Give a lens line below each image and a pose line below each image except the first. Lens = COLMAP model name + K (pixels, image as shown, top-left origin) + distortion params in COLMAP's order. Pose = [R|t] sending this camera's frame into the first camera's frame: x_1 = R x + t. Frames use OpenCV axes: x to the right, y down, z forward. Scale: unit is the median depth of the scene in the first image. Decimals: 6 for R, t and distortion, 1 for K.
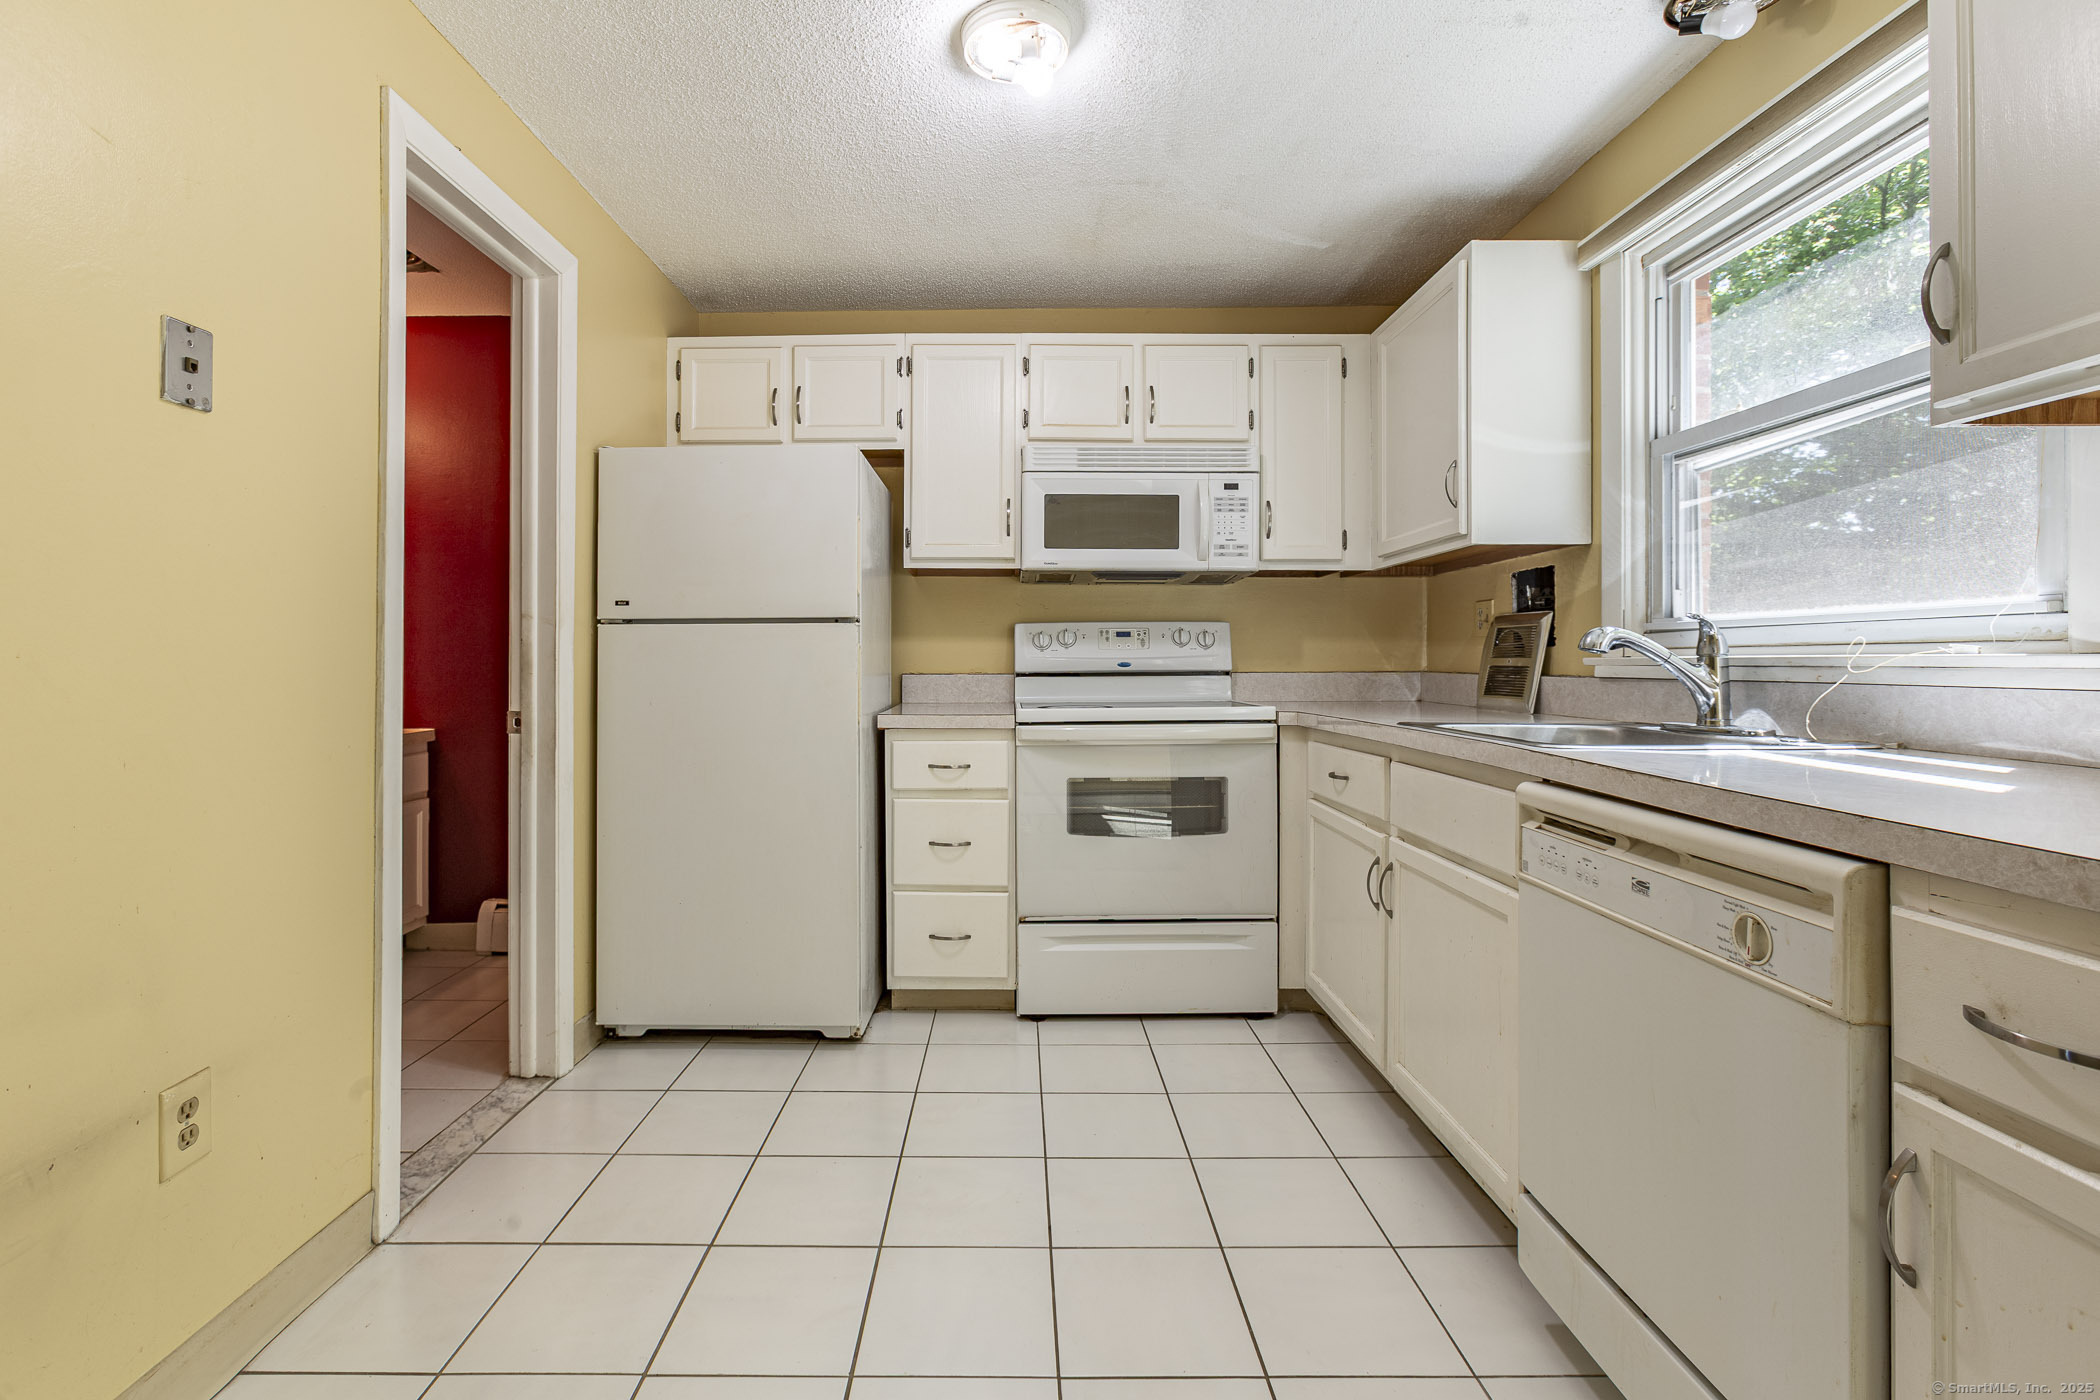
lens RADIAL K [[959.3, 0, 977.0], [0, 959.3, 655.9], [0, 0, 1]] dist [-0.002200, 0.000383]
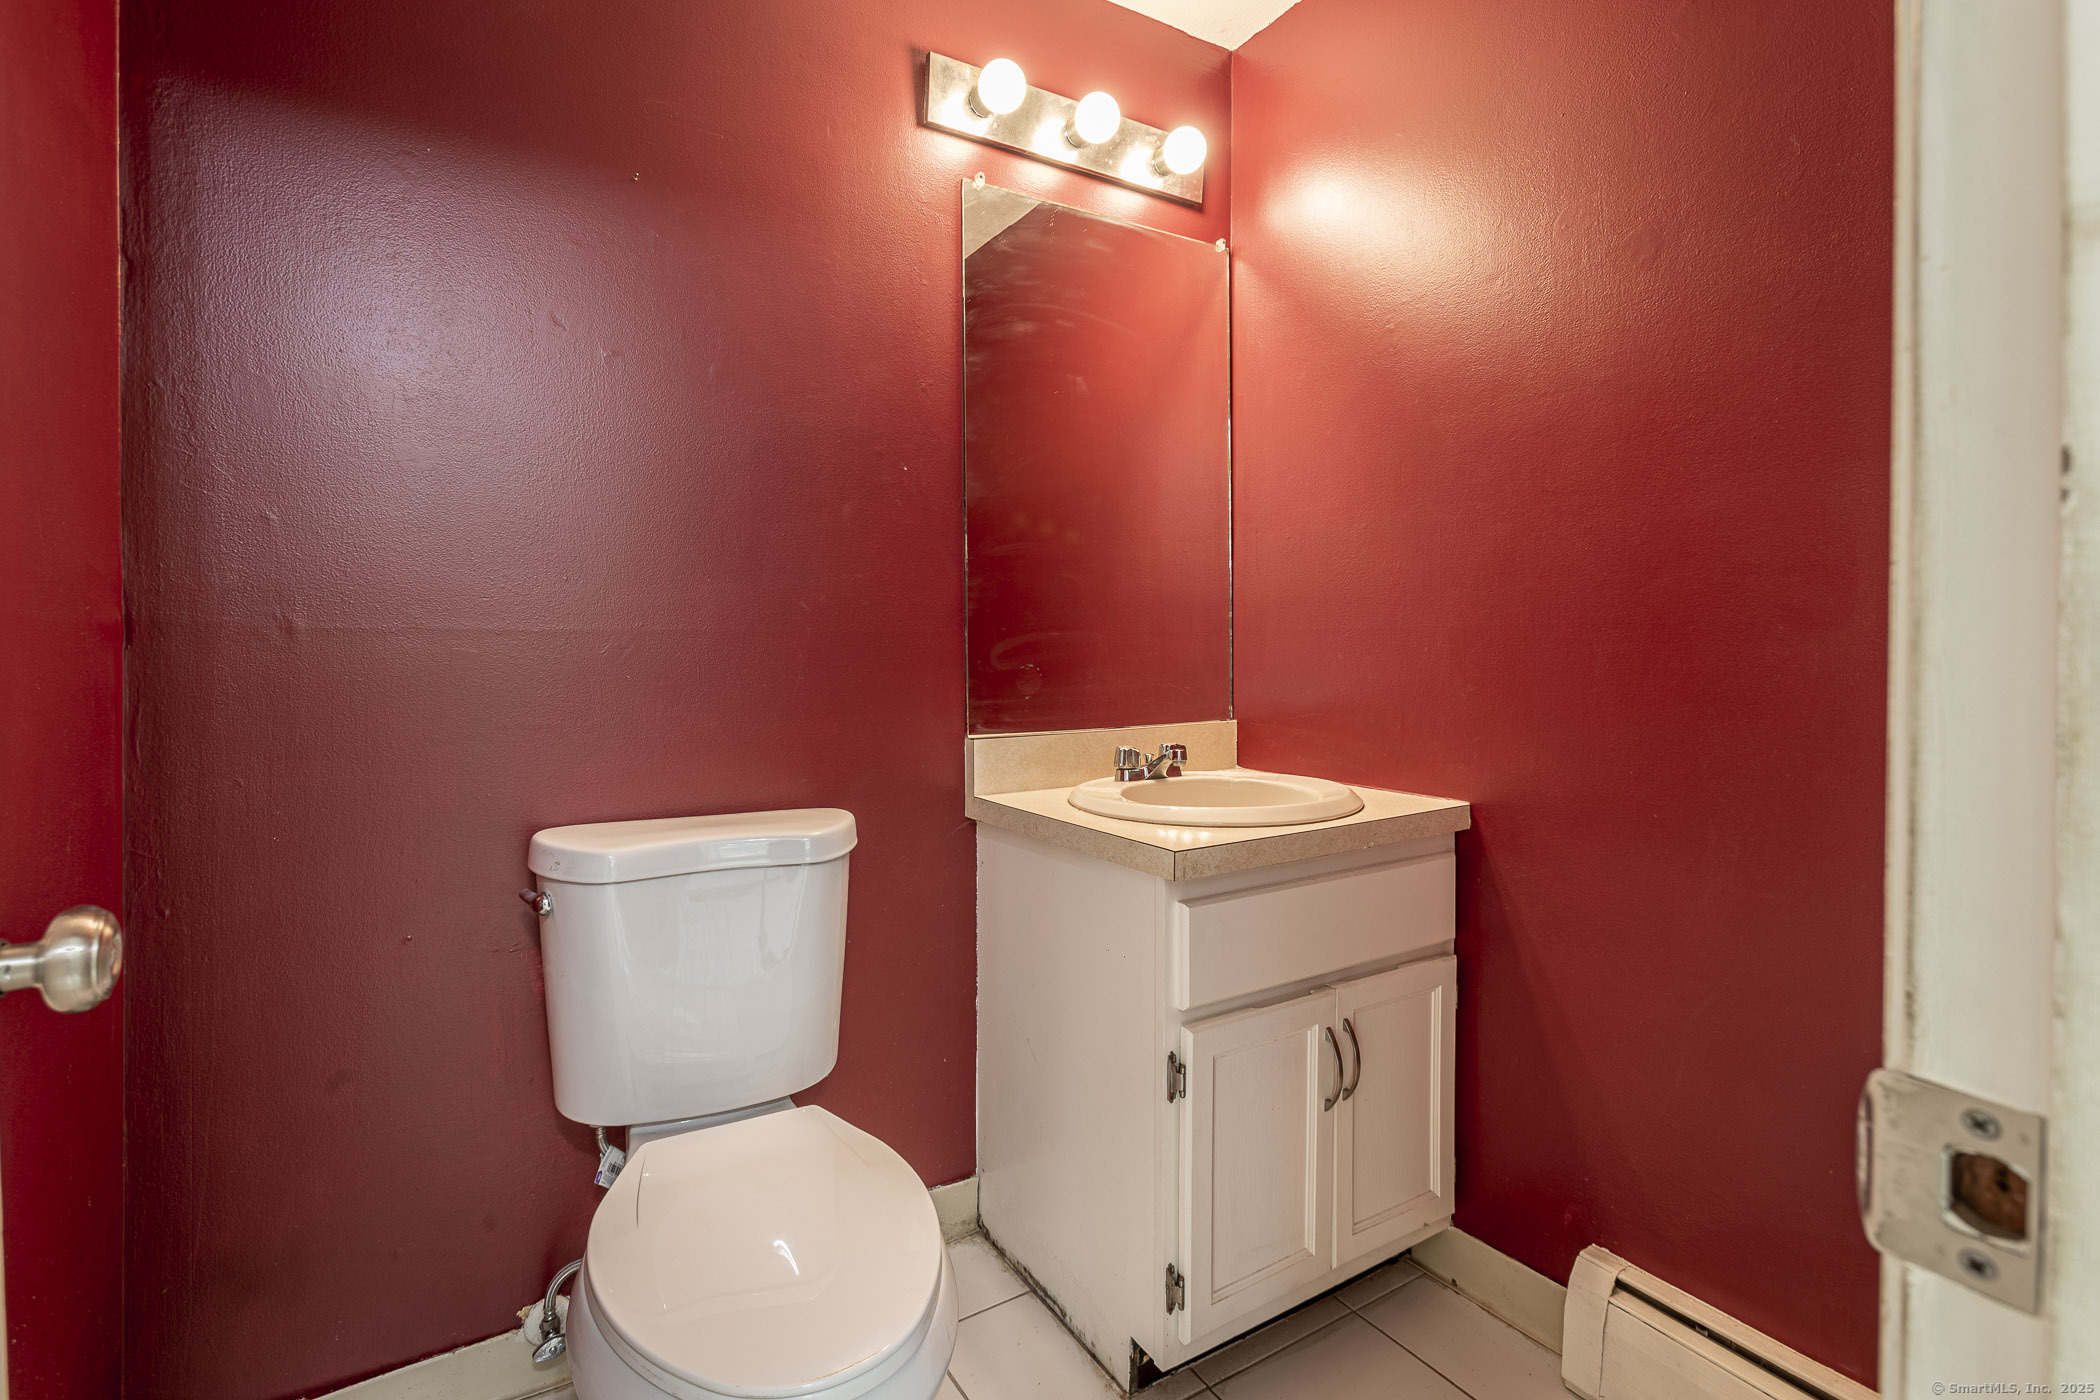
lens RADIAL K [[936.3, 0, 1049.4], [0, 936.3, 662.0], [0, 0, 1]] dist [-0.001146, 0.011778]
pose [[0.565086, 0.013075, -0.824929, -0.317482], [0.005053, 0.999801, 0.019308, 0.000257], [0.825017, -0.015079, 0.564907, 0.594058]]
